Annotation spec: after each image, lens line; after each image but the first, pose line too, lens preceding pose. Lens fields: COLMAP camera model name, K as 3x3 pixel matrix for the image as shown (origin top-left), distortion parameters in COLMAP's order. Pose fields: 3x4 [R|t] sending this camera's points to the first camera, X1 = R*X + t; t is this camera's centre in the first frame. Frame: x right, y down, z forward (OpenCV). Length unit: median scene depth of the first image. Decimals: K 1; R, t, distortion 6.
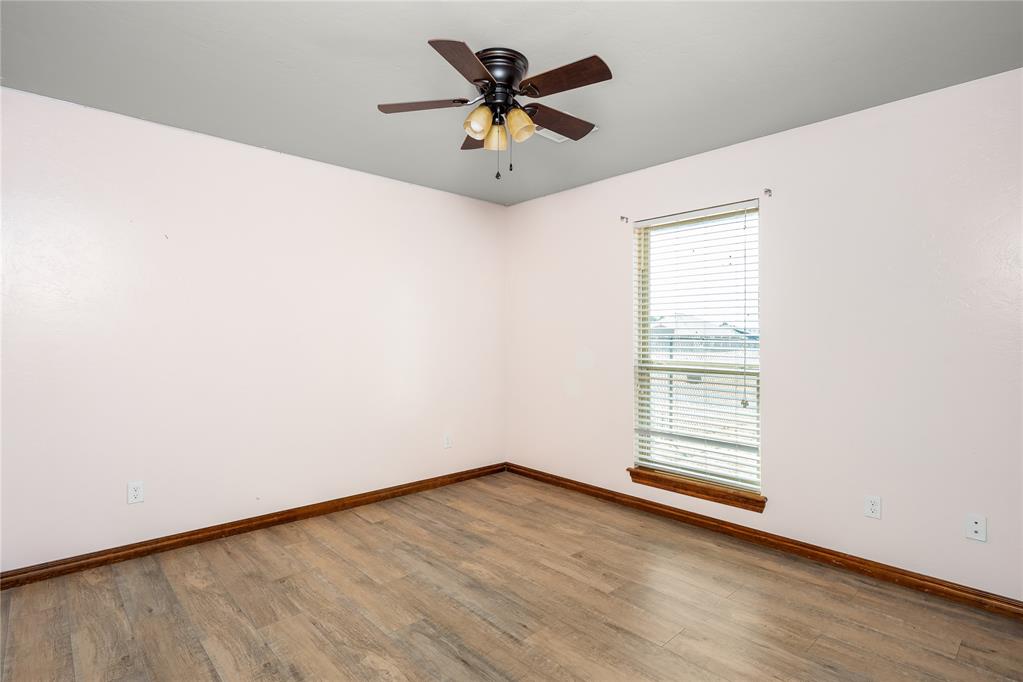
lens RADIAL K [[505.1, 0, 511.1], [0, 505.1, 335.9], [0, 0, 1]] dist [-0.001033, -0.000730]
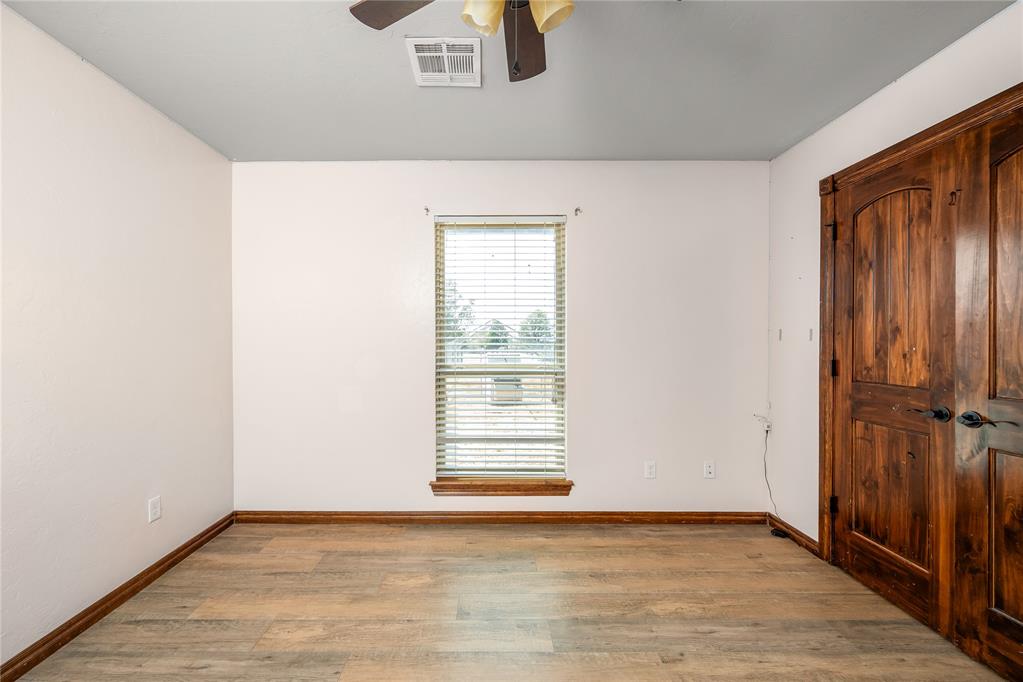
lens RADIAL K [[413.9, 0, 506.1], [0, 413.9, 346.7], [0, 0, 1]] dist [-0.001845, 0.000488]
pose [[0.690748, -0.011654, 0.723001, -0.240164], [0.004654, 0.999921, 0.011671, 0.005992], [-0.723080, -0.004697, 0.690748, 0.421718]]
